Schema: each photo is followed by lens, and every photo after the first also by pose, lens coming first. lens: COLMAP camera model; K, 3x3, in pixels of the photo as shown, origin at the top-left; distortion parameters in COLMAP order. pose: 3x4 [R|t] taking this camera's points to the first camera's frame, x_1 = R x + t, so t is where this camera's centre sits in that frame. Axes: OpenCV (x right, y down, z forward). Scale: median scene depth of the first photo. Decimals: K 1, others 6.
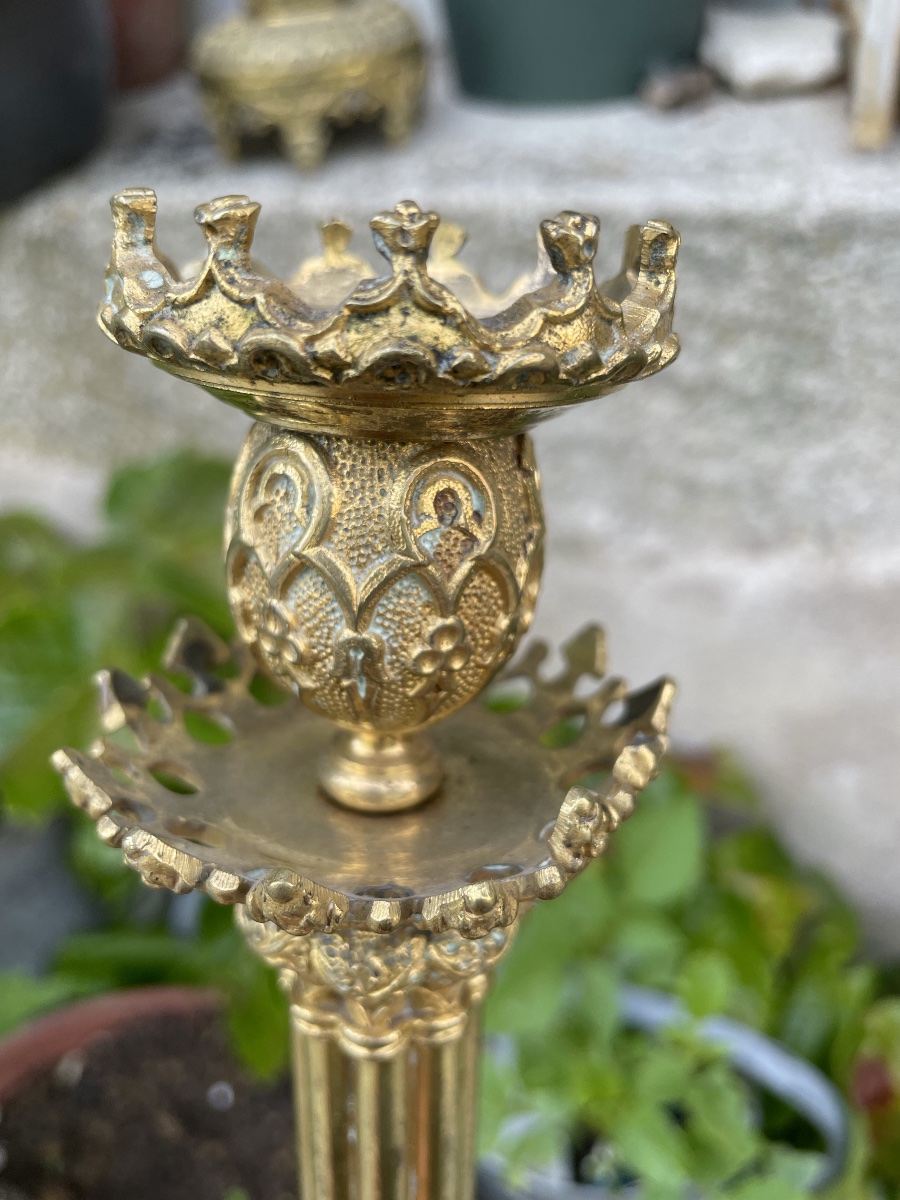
lens RADIAL K [[909.3, 0, 438.1], [0, 909.3, 583.6], [0, 0, 1]] dist [0.050382, -0.083743]
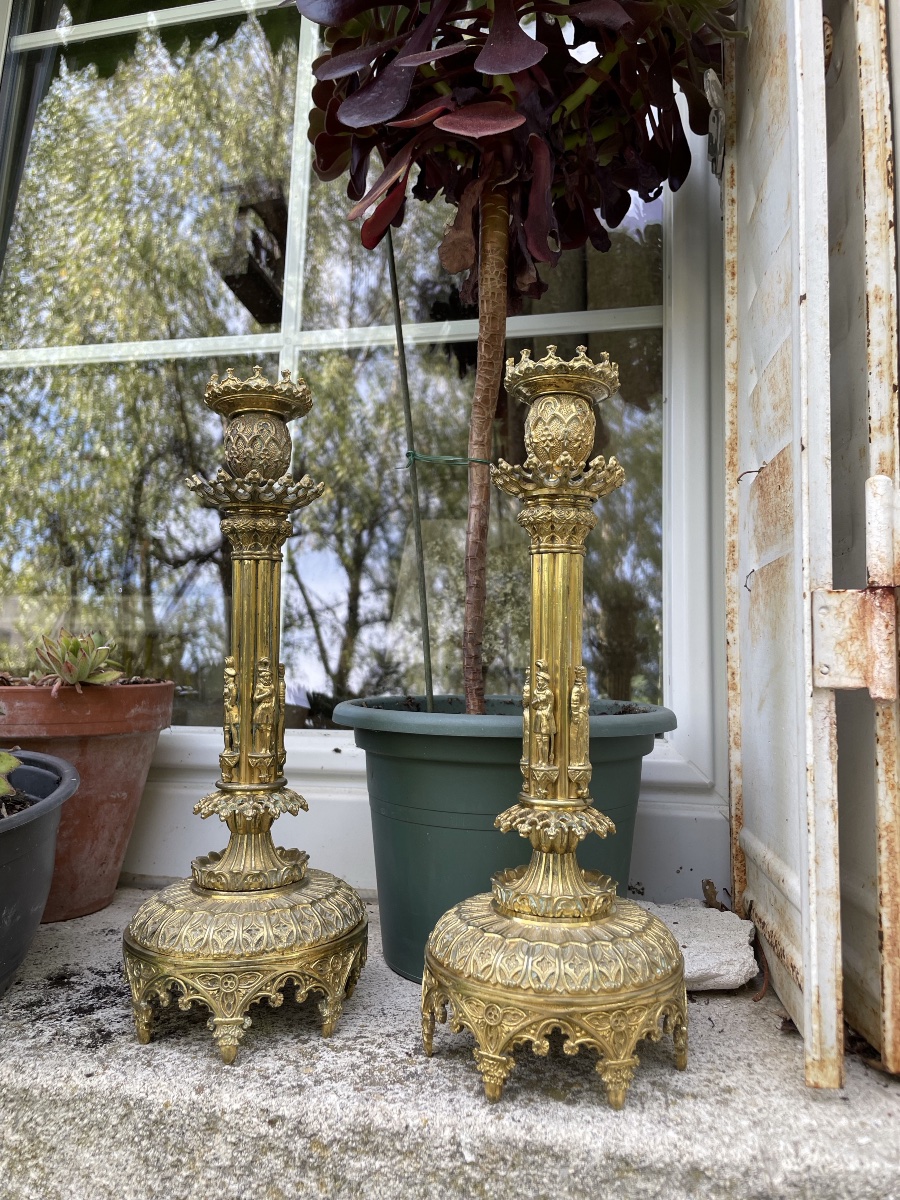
lens RADIAL K [[909.3, 0, 459.1], [0, 909.3, 599.5], [0, 0, 1]] dist [0.050382, -0.083743]
pose [[0.979377, 0.019777, 0.201069, -1.726162], [0.069793, 0.900817, -0.428554, 3.136531], [-0.189602, 0.433749, 0.880859, -3.014382]]
